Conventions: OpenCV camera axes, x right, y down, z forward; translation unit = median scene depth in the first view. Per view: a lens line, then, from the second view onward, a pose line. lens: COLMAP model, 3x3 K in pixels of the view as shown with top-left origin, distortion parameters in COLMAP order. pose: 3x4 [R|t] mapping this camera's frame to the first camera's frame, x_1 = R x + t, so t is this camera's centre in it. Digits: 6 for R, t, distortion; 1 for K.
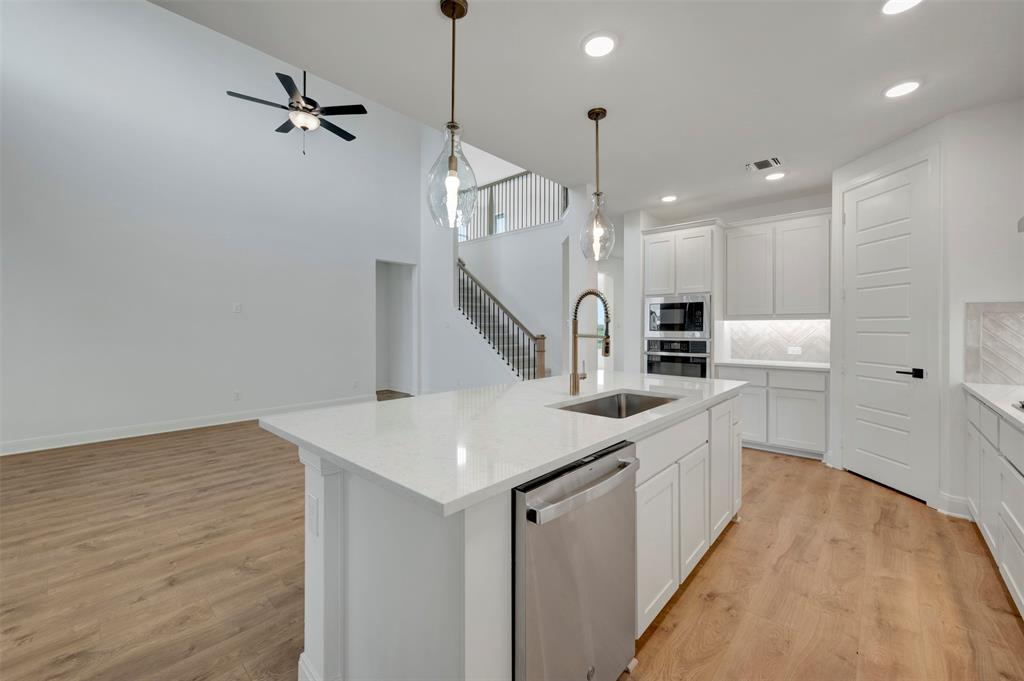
lens RADIAL K [[407.4, 0, 517.1], [0, 407.4, 328.5], [0, 0, 1]] dist [-0.000409, 0.000316]
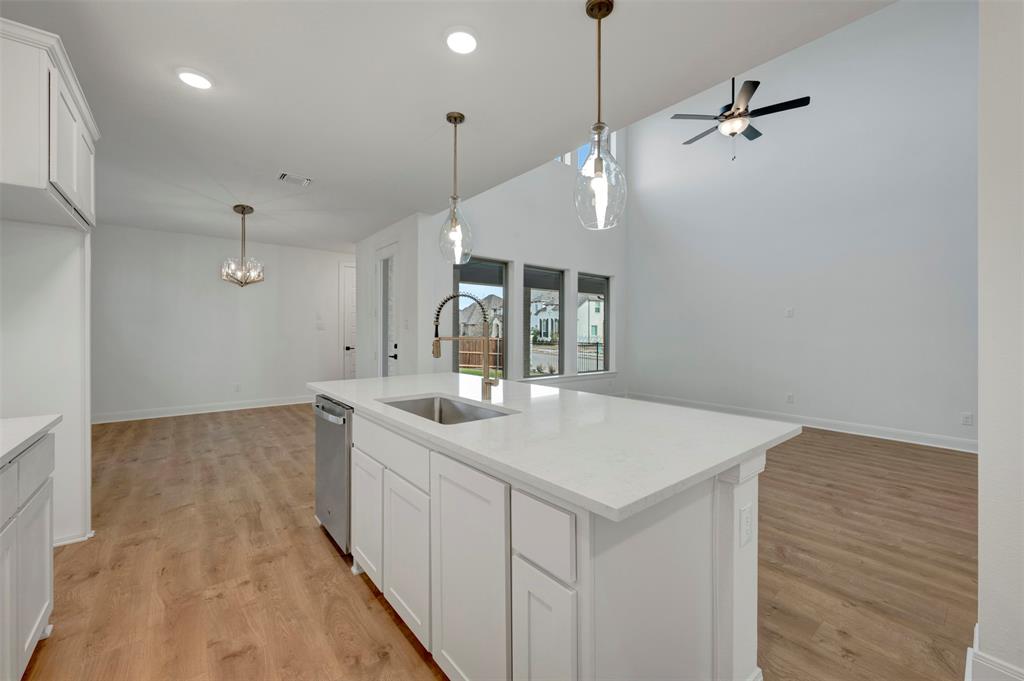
lens RADIAL K [[410.6, 0, 519.9], [0, 410.6, 333.4], [0, 0, 1]] dist [-0.001076, 0.000344]
pose [[-0.147077, 0.003812, -0.989118, 0.753923], [-0.003749, 0.999983, 0.004411, 0.000553], [0.989118, 0.004357, -0.147060, 0.836429]]
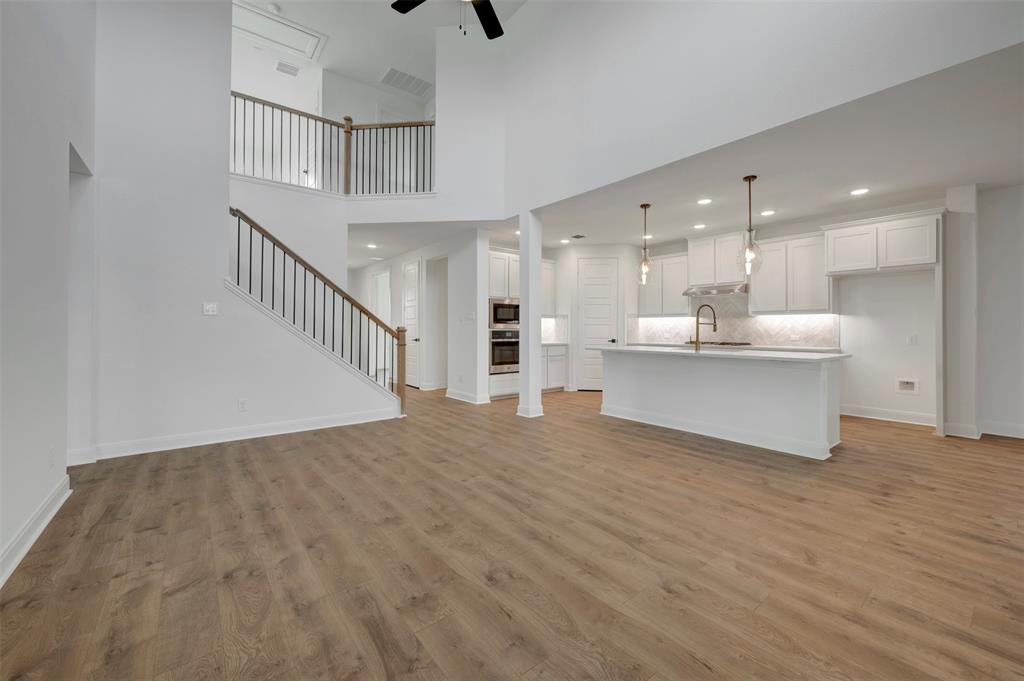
lens RADIAL K [[407.4, 0, 517.1], [0, 407.4, 328.5], [0, 0, 1]] dist [-0.000409, 0.000316]
pose [[0.167267, 0.000700, 0.985911, -1.497270], [-0.003569, 0.999994, -0.000104, 0.032377], [-0.985905, -0.003502, 0.167268, 1.090020]]
